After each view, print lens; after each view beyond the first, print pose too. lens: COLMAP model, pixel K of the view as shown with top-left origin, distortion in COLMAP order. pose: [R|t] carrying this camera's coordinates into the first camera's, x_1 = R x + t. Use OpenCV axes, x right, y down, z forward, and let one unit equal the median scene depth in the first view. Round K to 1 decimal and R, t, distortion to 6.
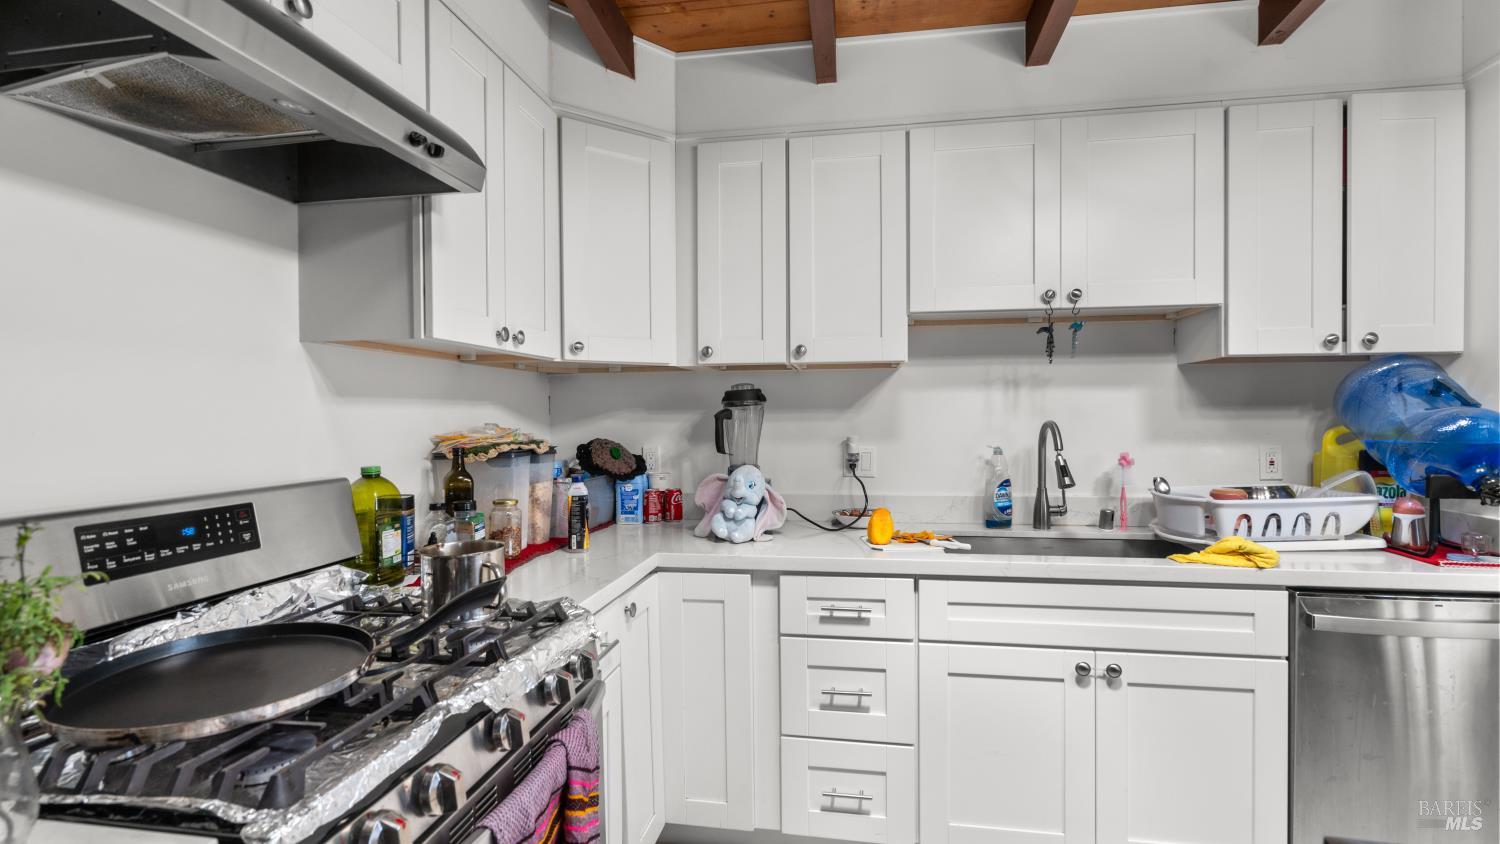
lens RADIAL K [[677.3, 0, 750.0], [0, 677.3, 422.0], [0, 0, 1]] dist [0.001757, 0.000404]
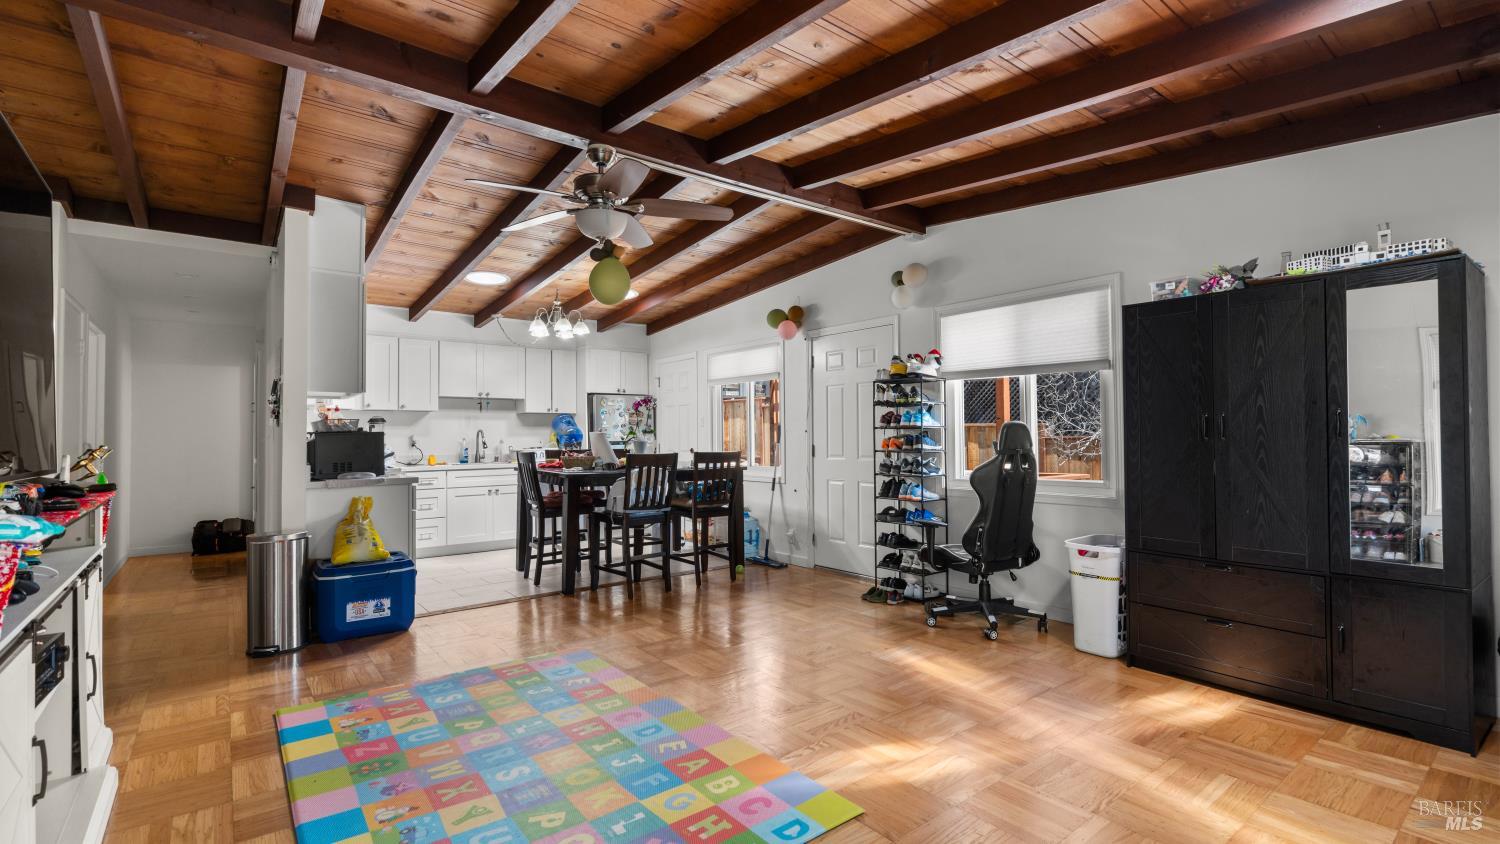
lens RADIAL K [[677.3, 0, 750.0], [0, 677.3, 422.0], [0, 0, 1]] dist [0.001757, 0.000404]
pose [[0.670872, 0.016452, 0.741390, -1.233384], [0.008119, 0.999531, -0.029527, 0.075221], [-0.741528, 0.025828, 0.670424, -2.404559]]
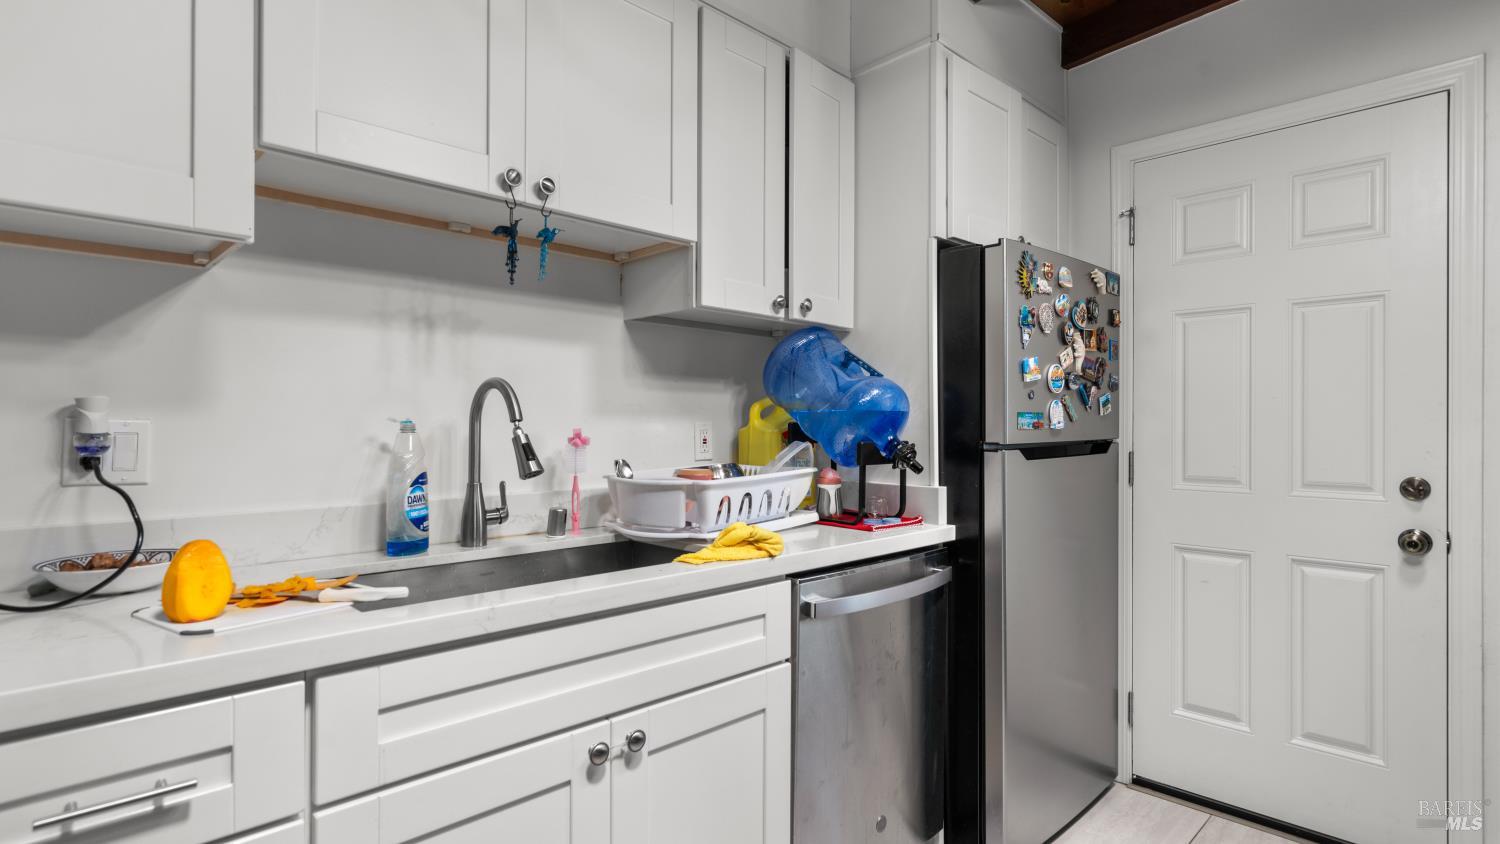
lens RADIAL K [[755.3, 0, 750.0], [0, 755.3, 422.0], [0, 0, 1]] dist [0.000990, 0.001279]
pose [[0.588976, 0.012375, 0.808056, -0.000501], [0.000879, 0.999872, -0.015953, 0.055288], [-0.808150, 0.010106, 0.588890, 0.395080]]
